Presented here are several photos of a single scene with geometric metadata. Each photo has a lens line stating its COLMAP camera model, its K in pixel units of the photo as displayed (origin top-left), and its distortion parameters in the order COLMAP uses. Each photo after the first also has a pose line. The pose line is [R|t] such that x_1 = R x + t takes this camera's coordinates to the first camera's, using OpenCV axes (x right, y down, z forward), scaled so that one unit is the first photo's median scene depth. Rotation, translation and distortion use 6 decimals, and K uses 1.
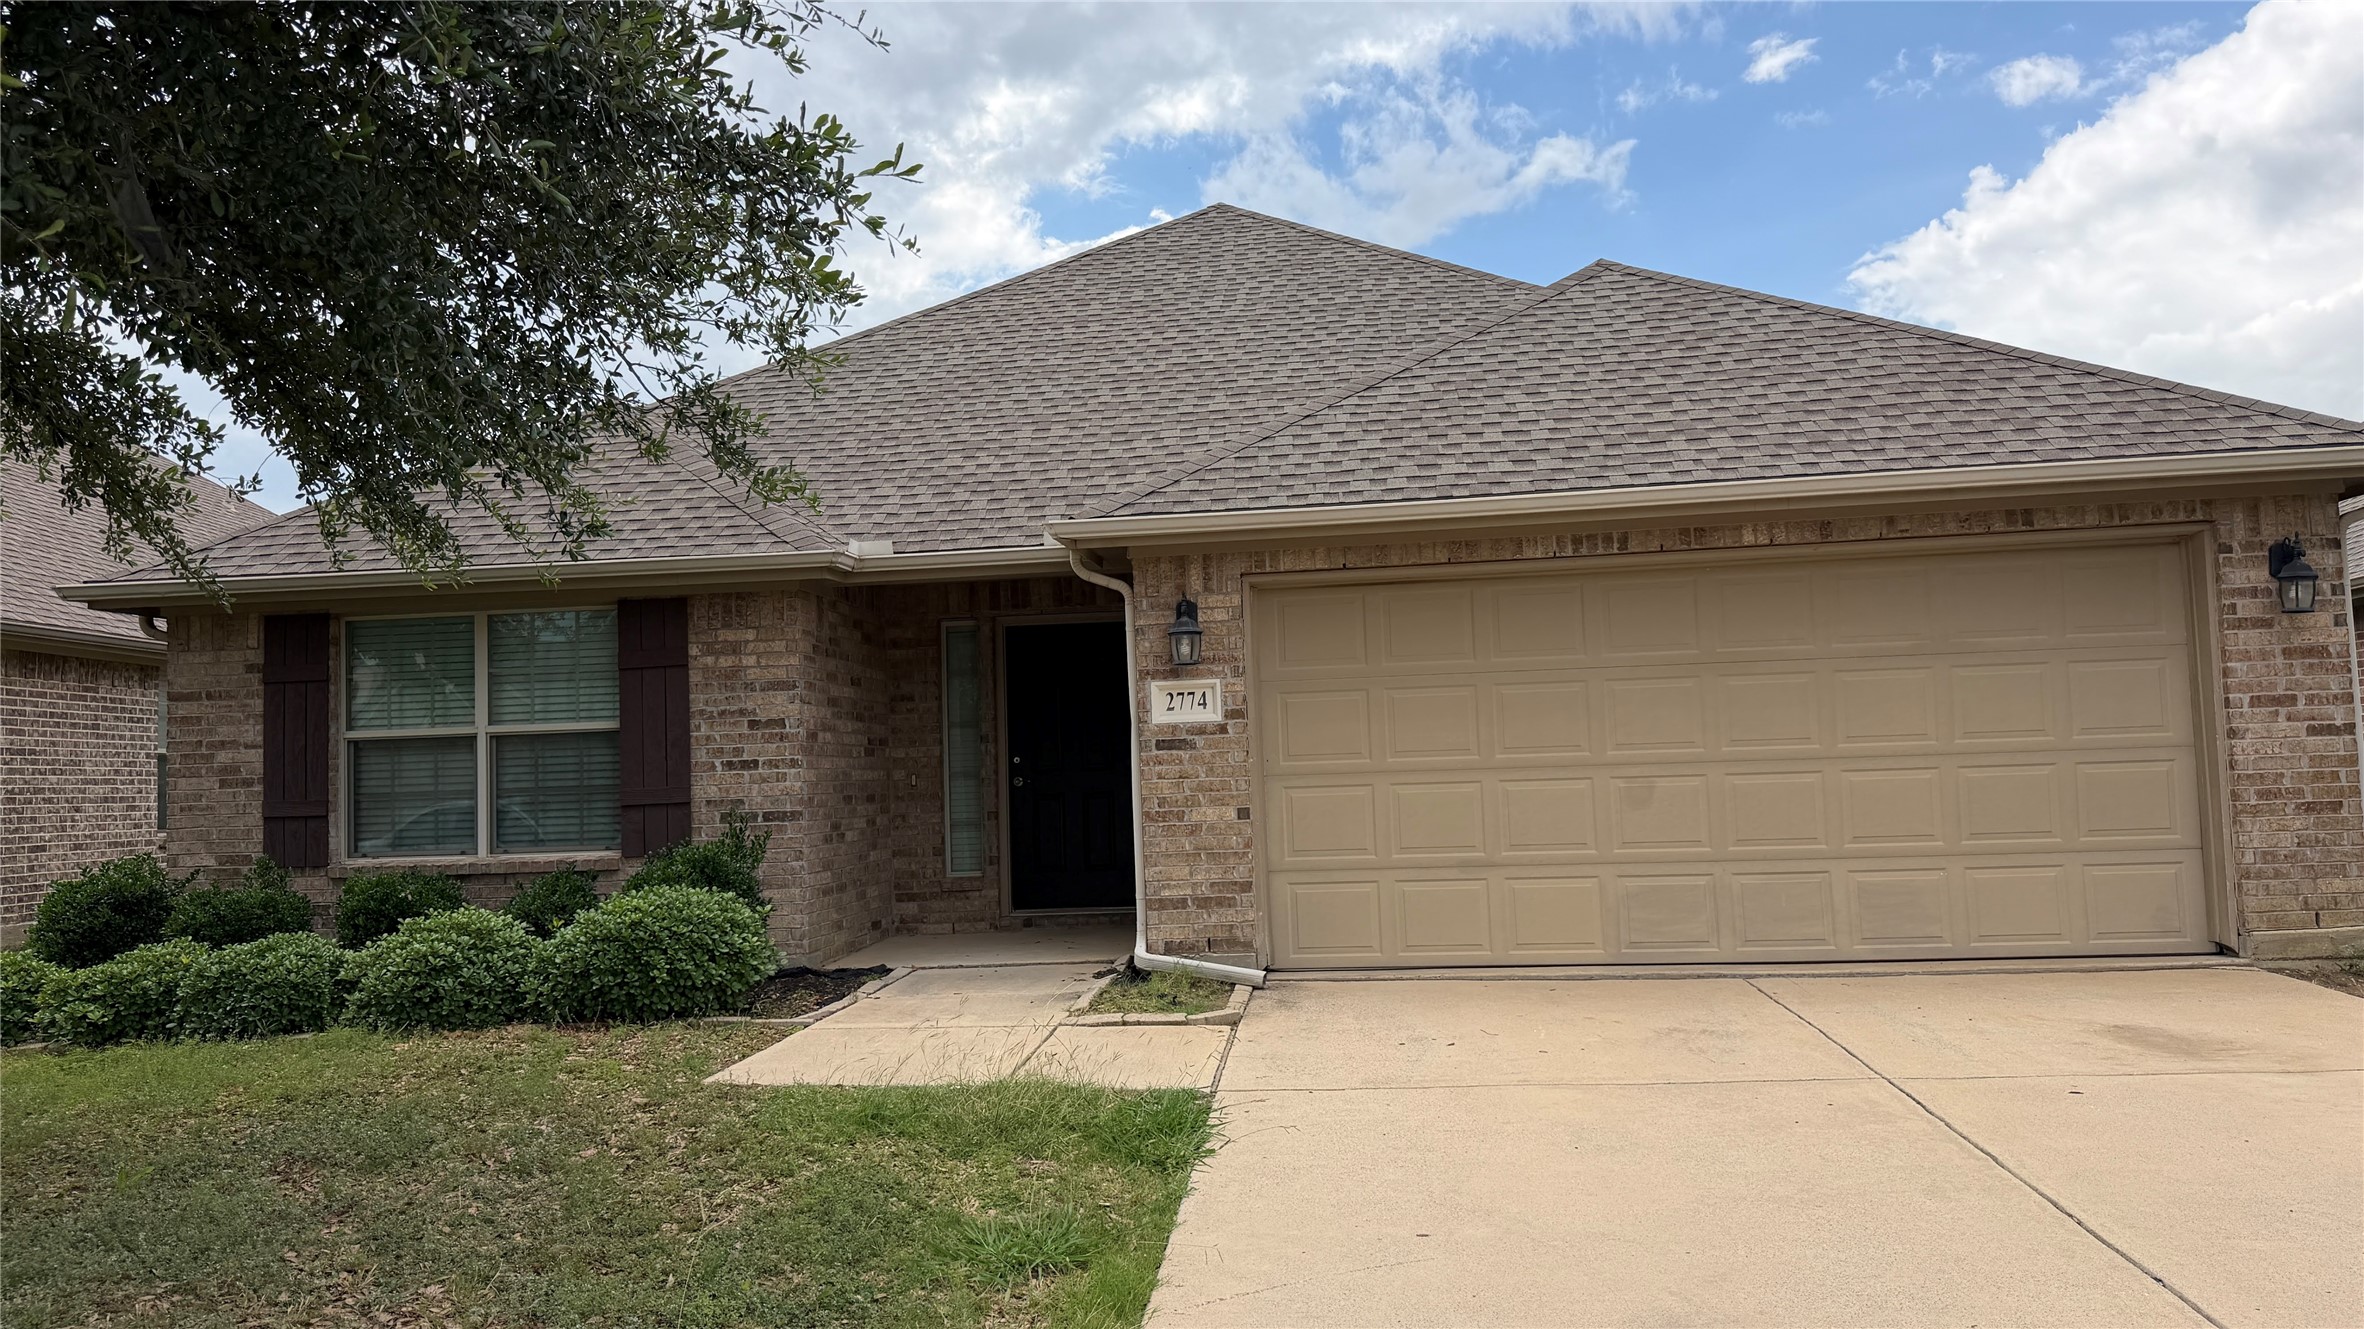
lens RADIAL K [[1653.7, 0, 1175.9], [0, 1653.7, 679.3], [0, 0, 1]] dist [0.098455, -0.156917]
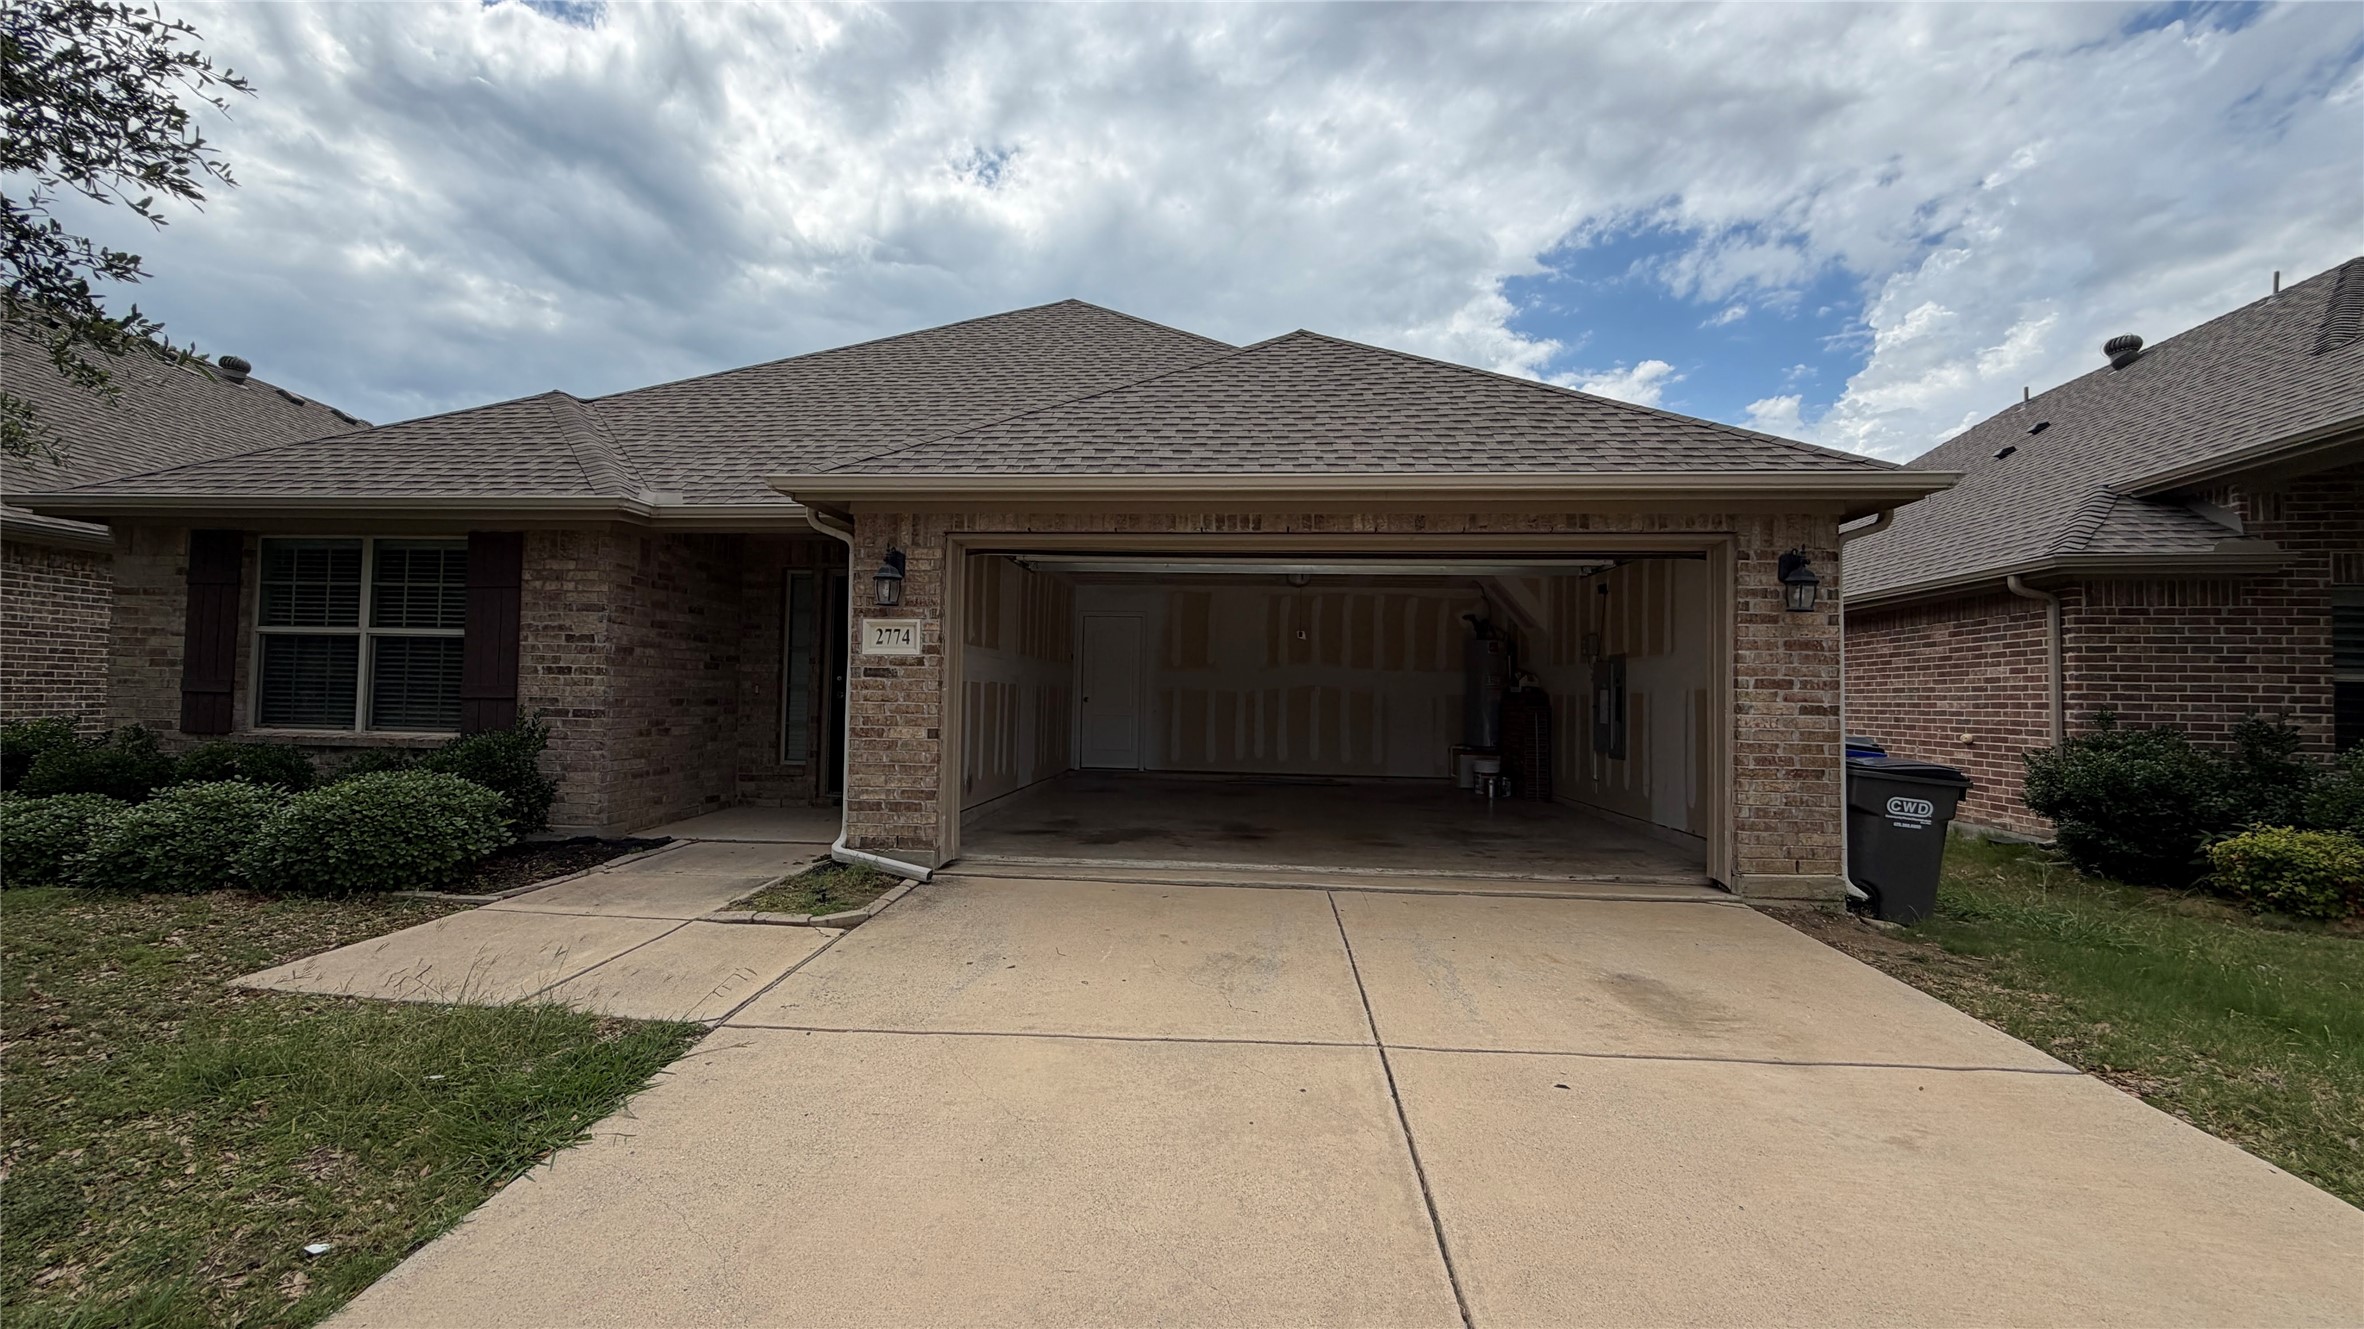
lens RADIAL K [[945.2, 0, 1175.5], [0, 945.2, 663.7], [0, 0, 1]] dist [0.000407, -0.000163]
pose [[0.997833, 0.053735, 0.037973, 0.184558], [-0.054742, 0.998162, 0.026002, 0.003649], [-0.036506, -0.028025, 0.998940, 0.312871]]
